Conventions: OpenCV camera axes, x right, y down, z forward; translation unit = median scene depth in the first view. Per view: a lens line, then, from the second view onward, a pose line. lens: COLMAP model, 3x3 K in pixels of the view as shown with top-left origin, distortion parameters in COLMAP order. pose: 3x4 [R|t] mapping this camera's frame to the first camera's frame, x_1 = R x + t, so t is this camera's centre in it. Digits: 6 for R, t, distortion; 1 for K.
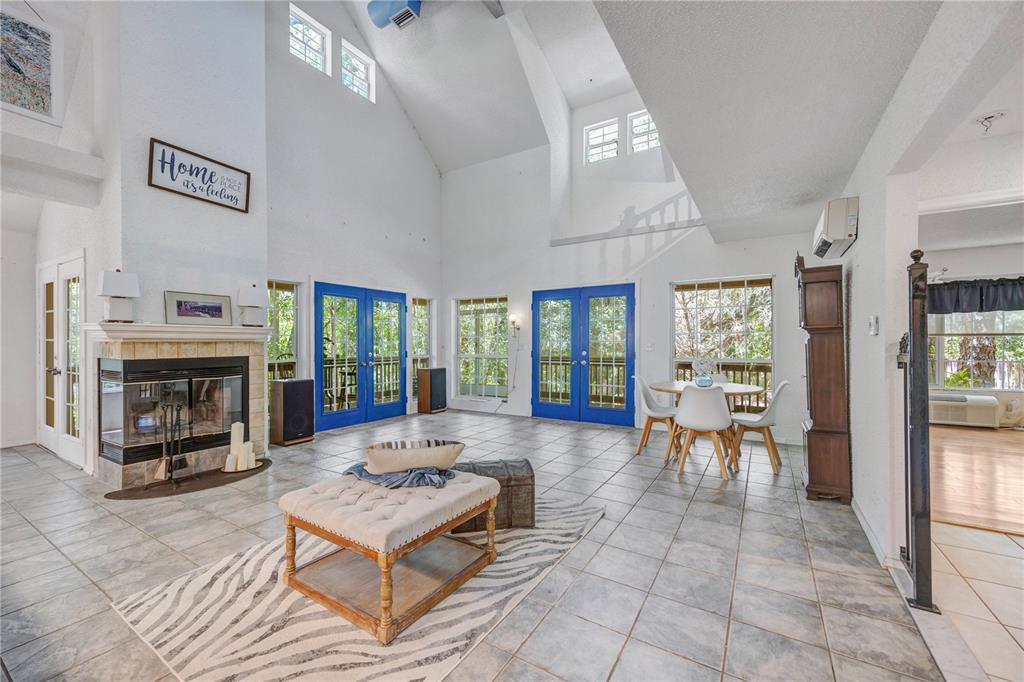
lens RADIAL K [[411.1, 0, 514.1], [0, 411.1, 338.8], [0, 0, 1]] dist [0.001849, 0.000281]
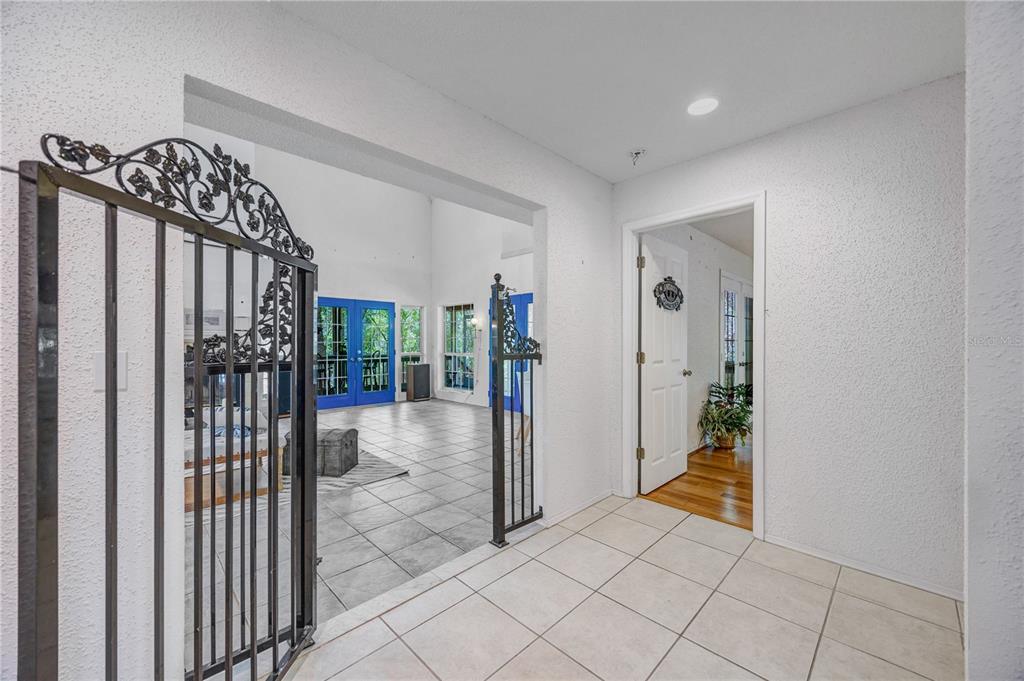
lens RADIAL K [[396.2, 0, 512.0], [0, 396.2, 340.5], [0, 0, 1]] dist [-0.000022, 0.000005]
pose [[0.970467, -0.003241, -0.241211, 0.561629], [0.004626, 0.999976, 0.005173, -0.003887], [0.241189, -0.006136, 0.970459, -0.092903]]
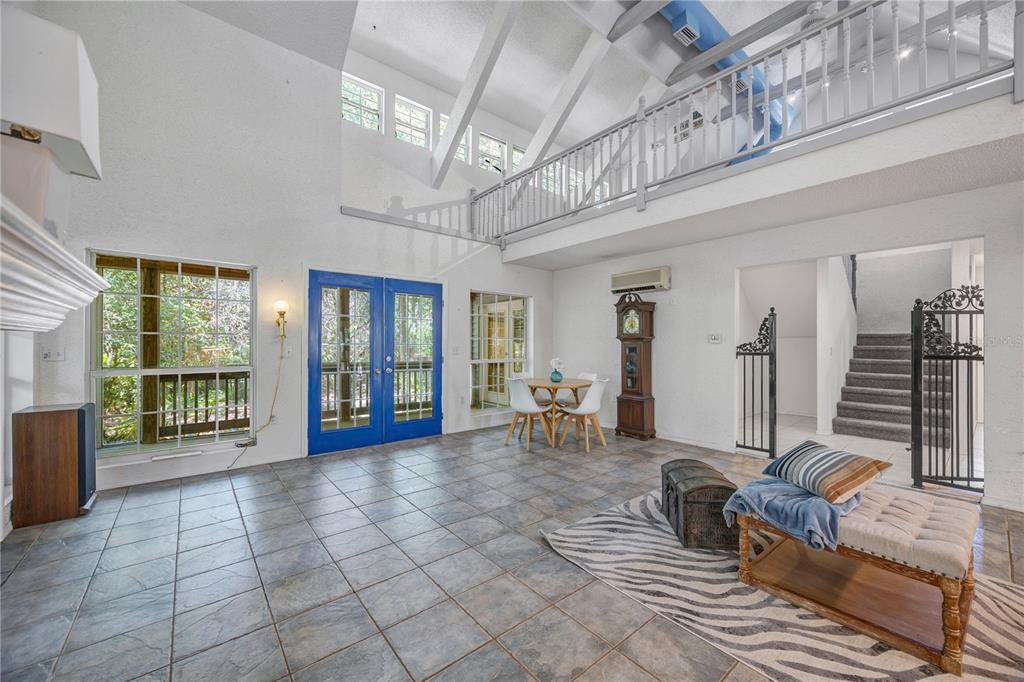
lens RADIAL K [[396.0, 0, 513.9], [0, 396.0, 344.8], [0, 0, 1]] dist [-0.001998, -0.000034]
pose [[0.322236, 0.004686, 0.946648, -0.686284], [-0.010870, 0.999940, -0.001249, 0.006167], [-0.946597, -0.009888, 0.322268, 0.707680]]
